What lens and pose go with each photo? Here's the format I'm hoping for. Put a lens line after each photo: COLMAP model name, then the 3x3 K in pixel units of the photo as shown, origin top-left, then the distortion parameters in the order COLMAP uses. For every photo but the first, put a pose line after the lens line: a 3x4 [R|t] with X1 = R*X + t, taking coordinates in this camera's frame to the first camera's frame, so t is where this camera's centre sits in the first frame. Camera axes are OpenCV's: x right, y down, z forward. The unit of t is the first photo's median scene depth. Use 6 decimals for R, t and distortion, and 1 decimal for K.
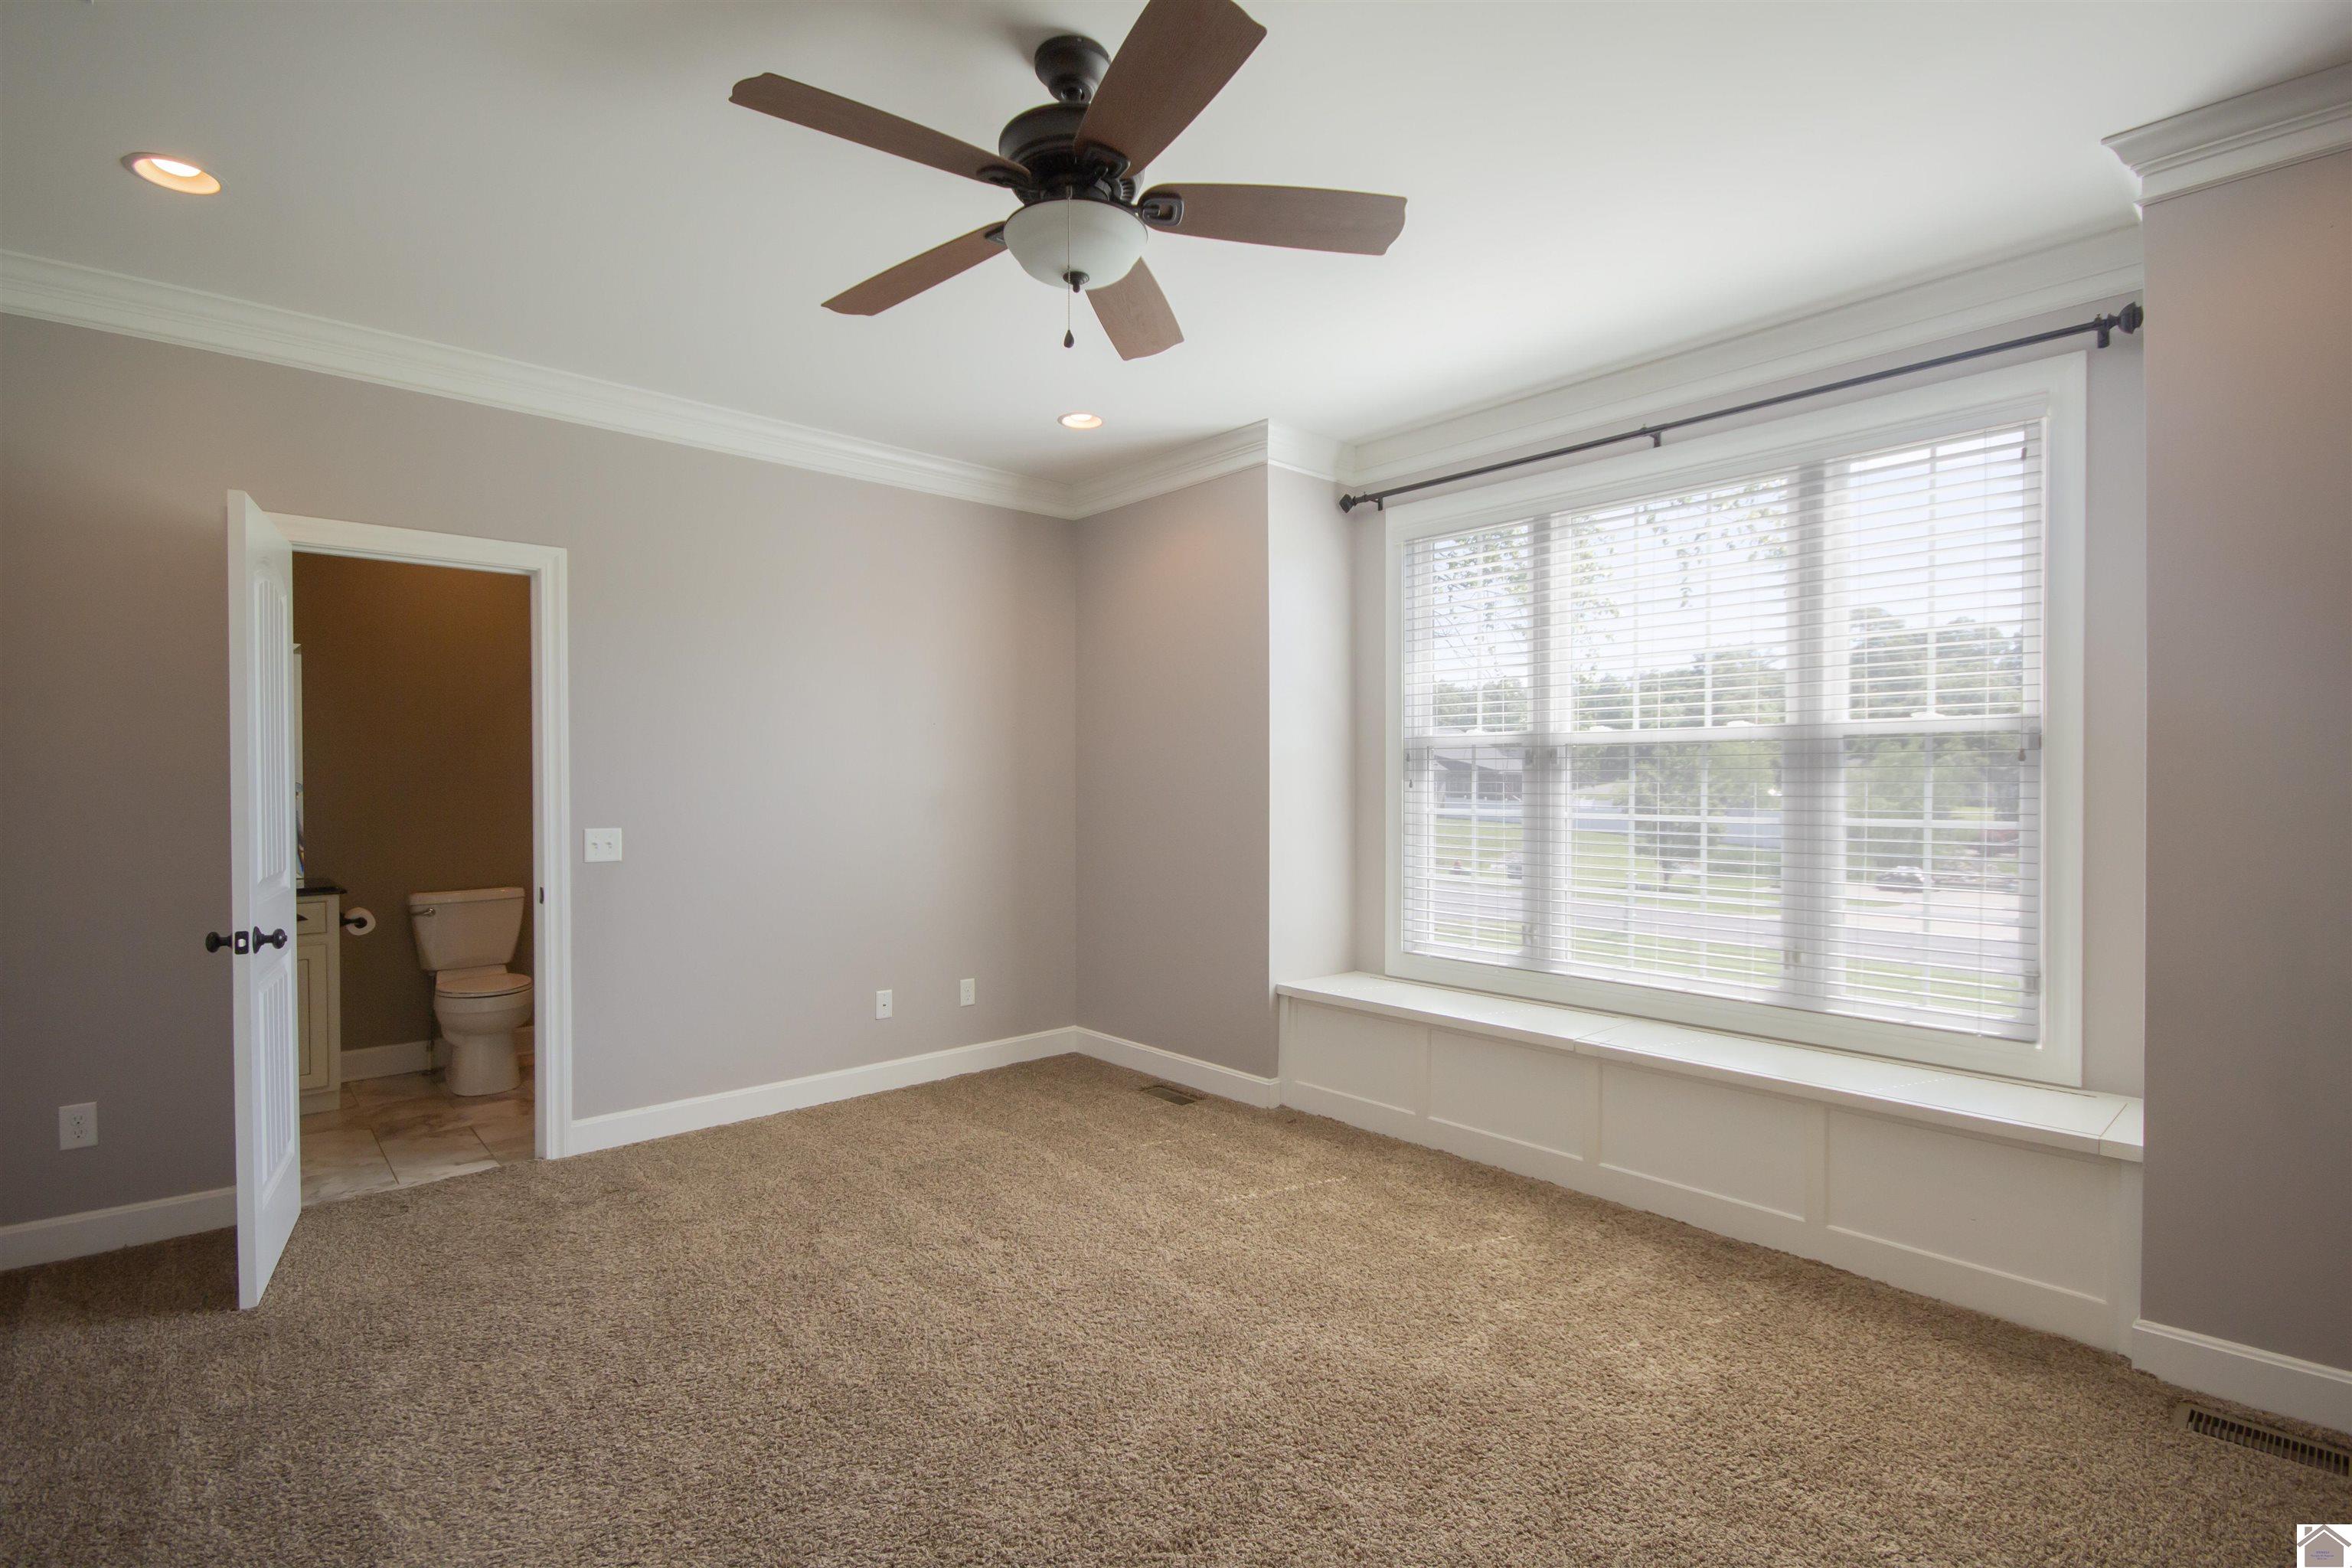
lens RADIAL K [[1089.9, 0, 1169.9], [0, 1089.9, 778.6], [0, 0, 1]] dist [-0.005690, -0.000978]
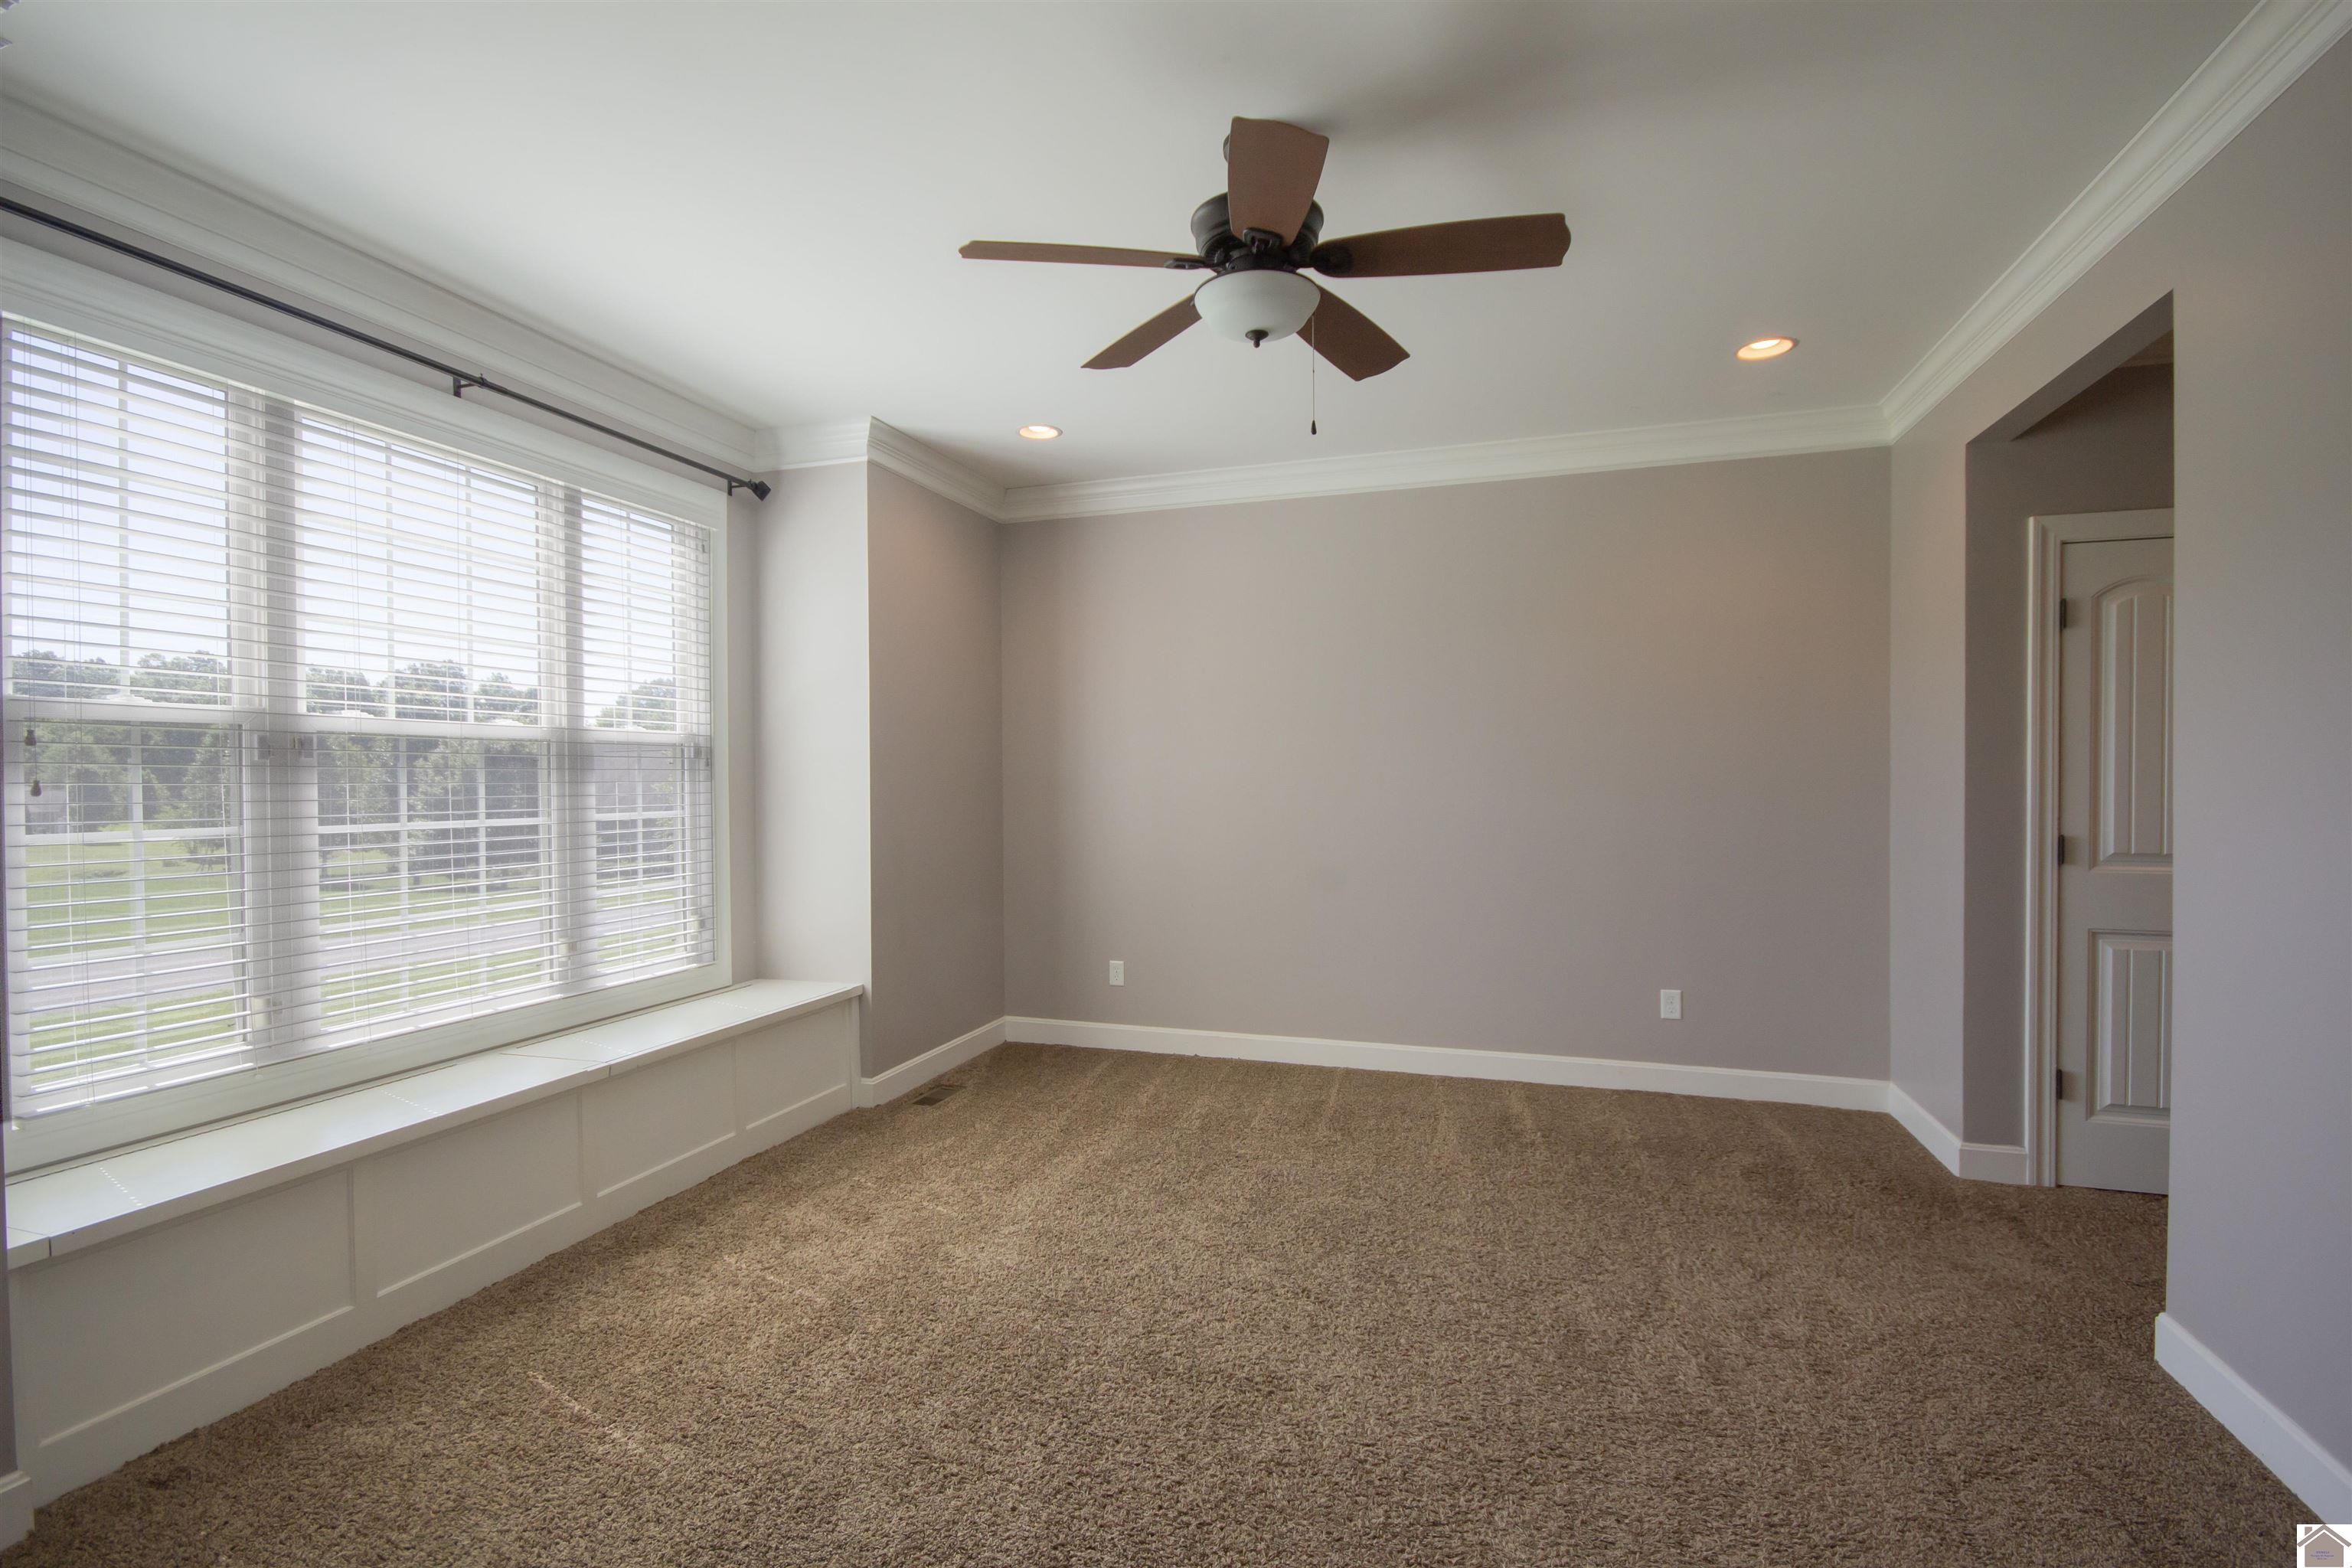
lens RADIAL K [[1089.9, 0, 1168.5], [0, 1089.9, 791.9], [0, 0, 1]] dist [-0.005690, -0.000978]
pose [[-0.510774, 0.000451, 0.859715, -0.586749], [0.013190, 0.999886, 0.007312, 0.011982], [-0.859614, 0.015075, -0.510722, 0.964203]]
